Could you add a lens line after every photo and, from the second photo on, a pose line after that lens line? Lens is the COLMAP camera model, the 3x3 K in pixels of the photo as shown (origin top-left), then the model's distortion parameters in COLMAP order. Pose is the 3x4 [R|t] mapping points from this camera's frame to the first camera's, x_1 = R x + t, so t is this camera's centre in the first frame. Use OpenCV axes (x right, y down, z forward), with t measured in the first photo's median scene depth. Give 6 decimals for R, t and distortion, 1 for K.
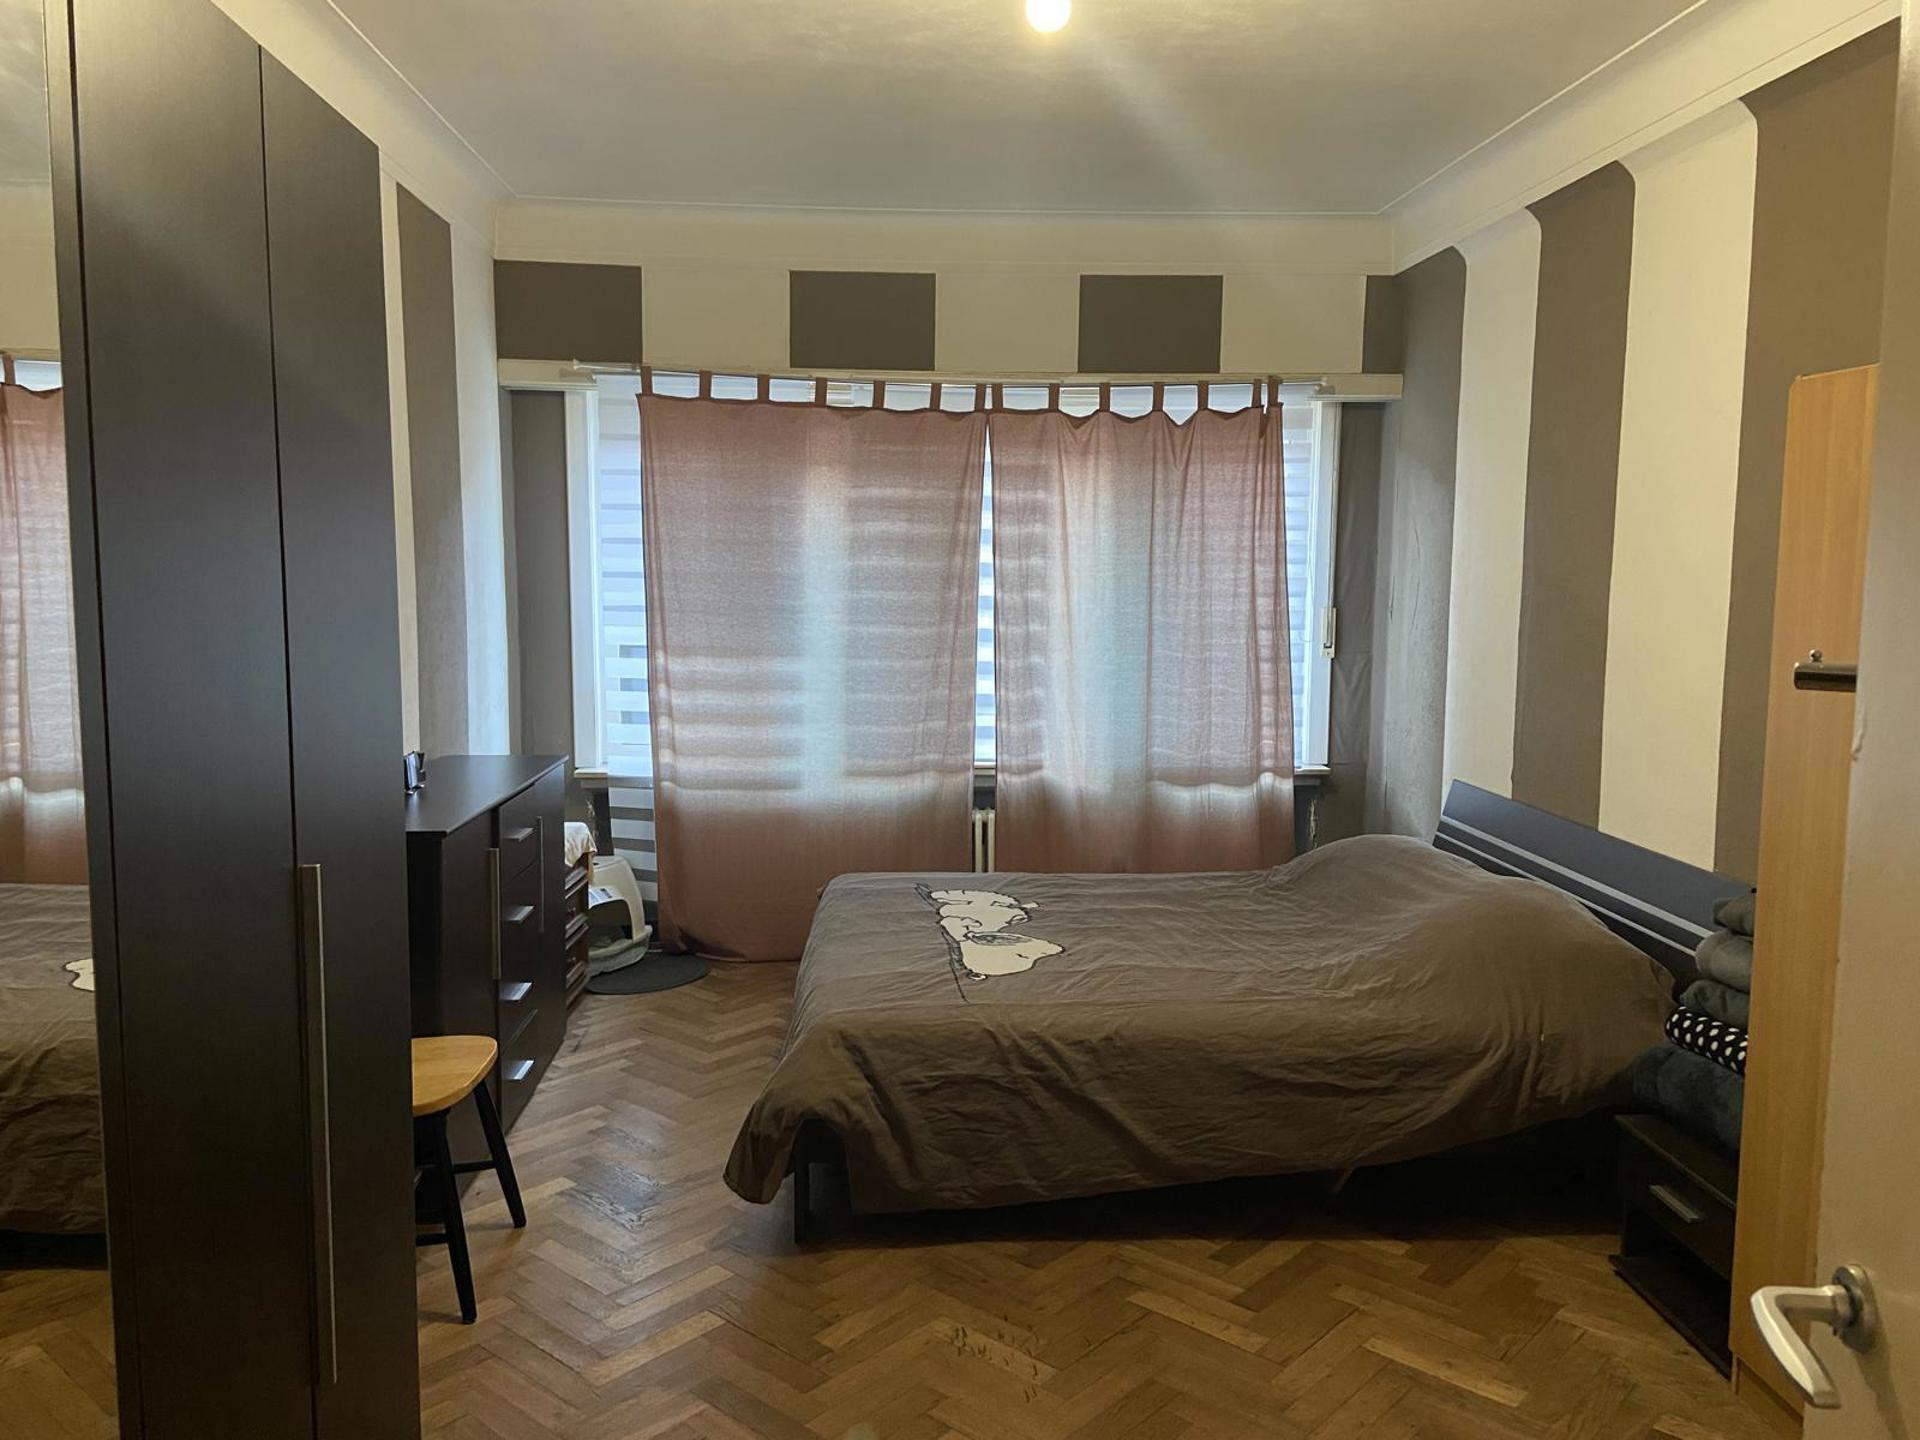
lens RADIAL K [[1466.3, 0, 956.3], [0, 1466.3, 719.4], [0, 0, 1]] dist [0.083419, 0.002539]
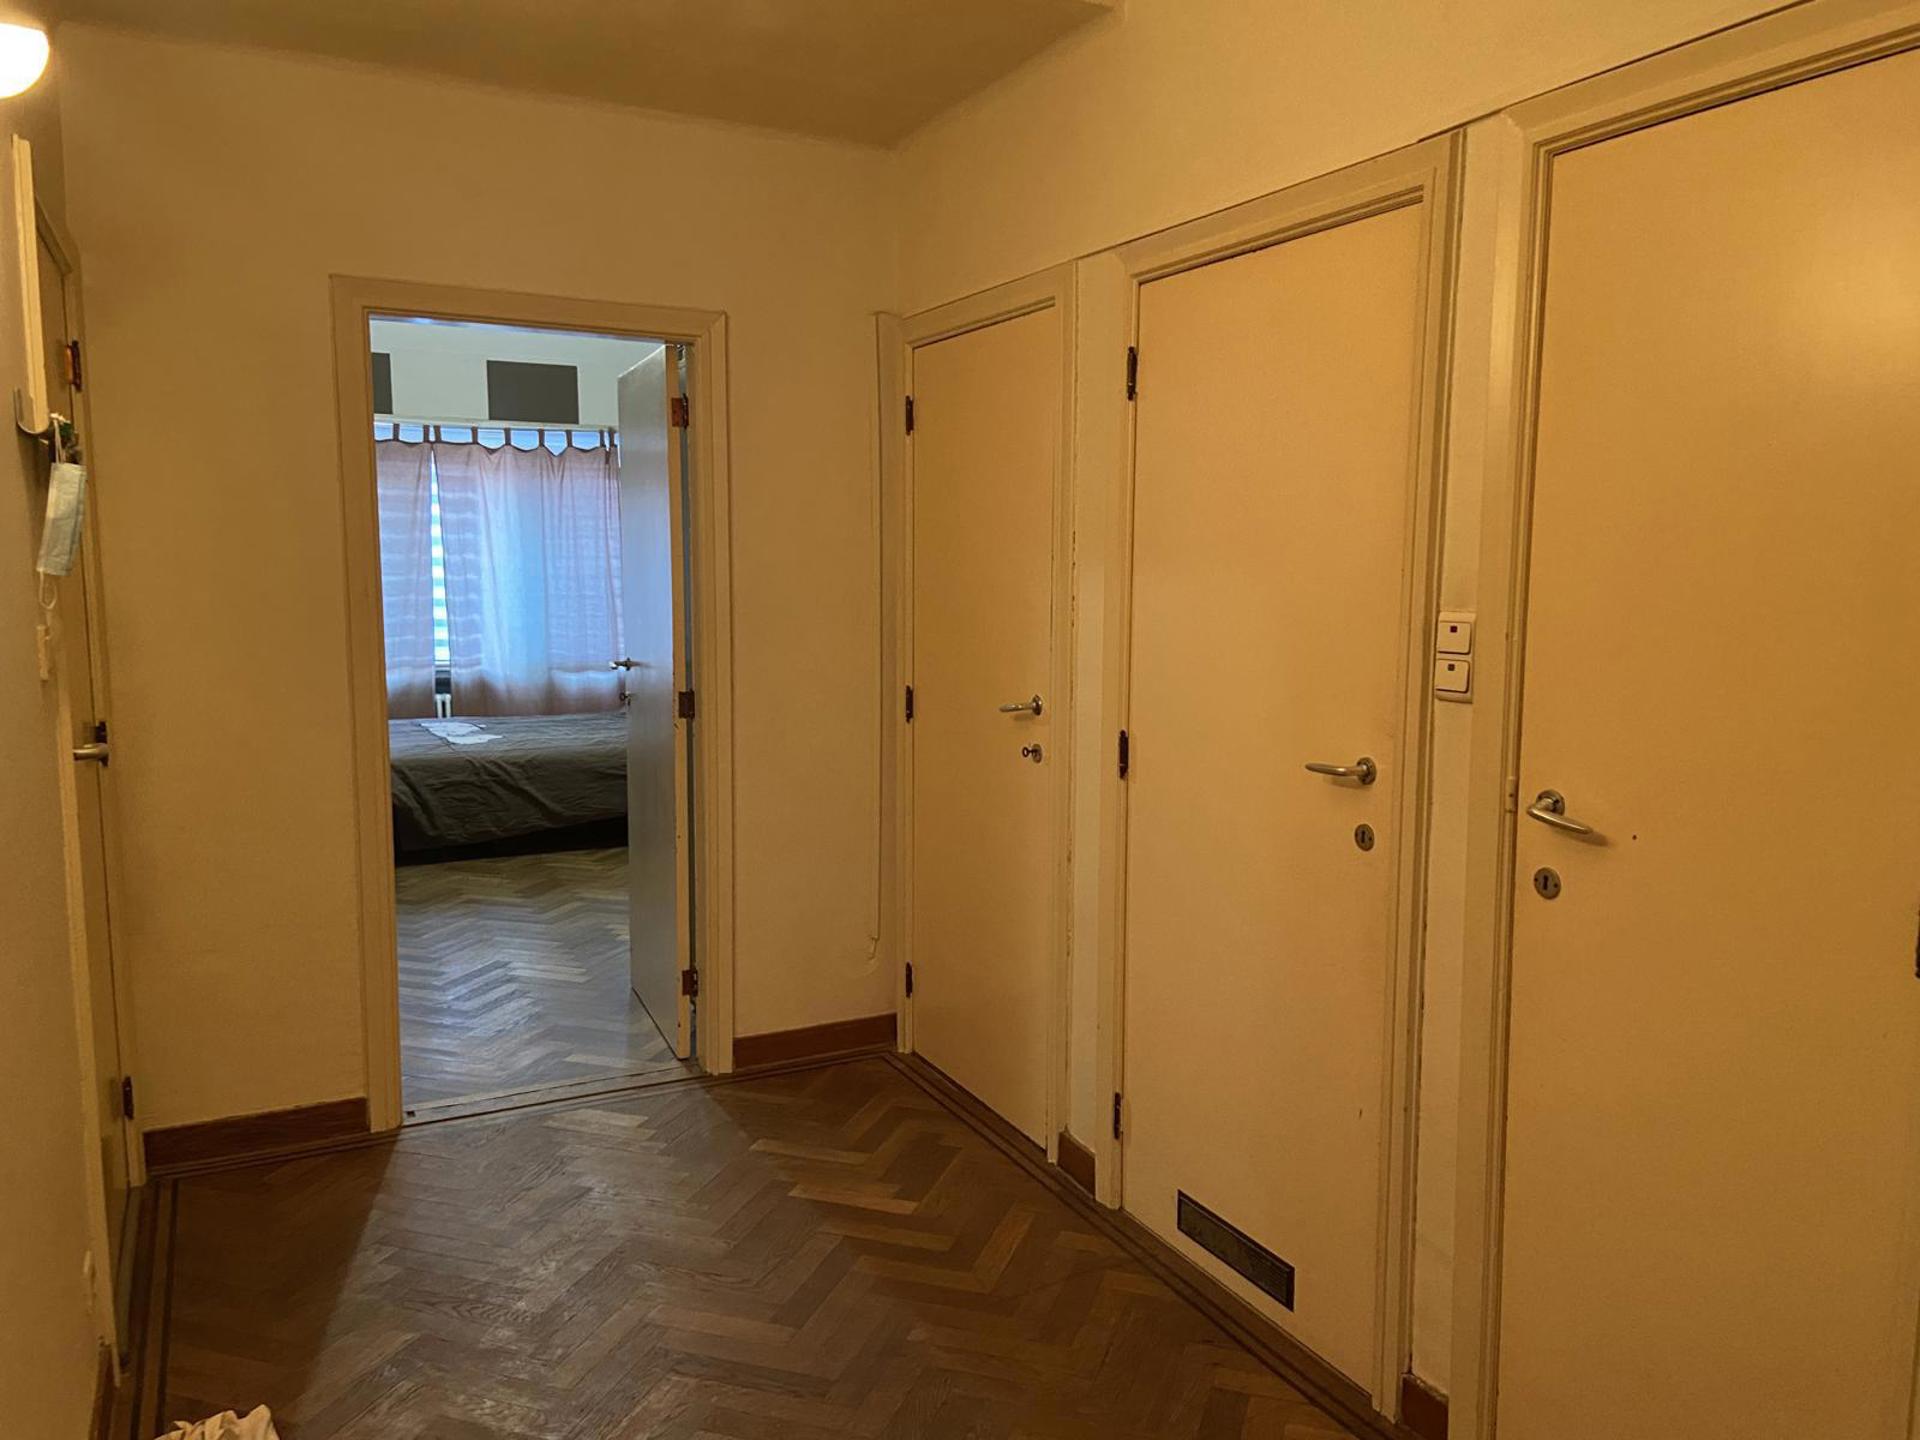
lens RADIAL K [[1466.3, 0, 984.8], [0, 1466.3, 761.7], [0, 0, 1]] dist [0.083419, 0.002539]
pose [[0.919007, -0.054355, 0.390477, -0.077551], [0.037957, 0.998048, 0.049597, 0.083634], [-0.392410, -0.030758, 0.919276, -0.752553]]
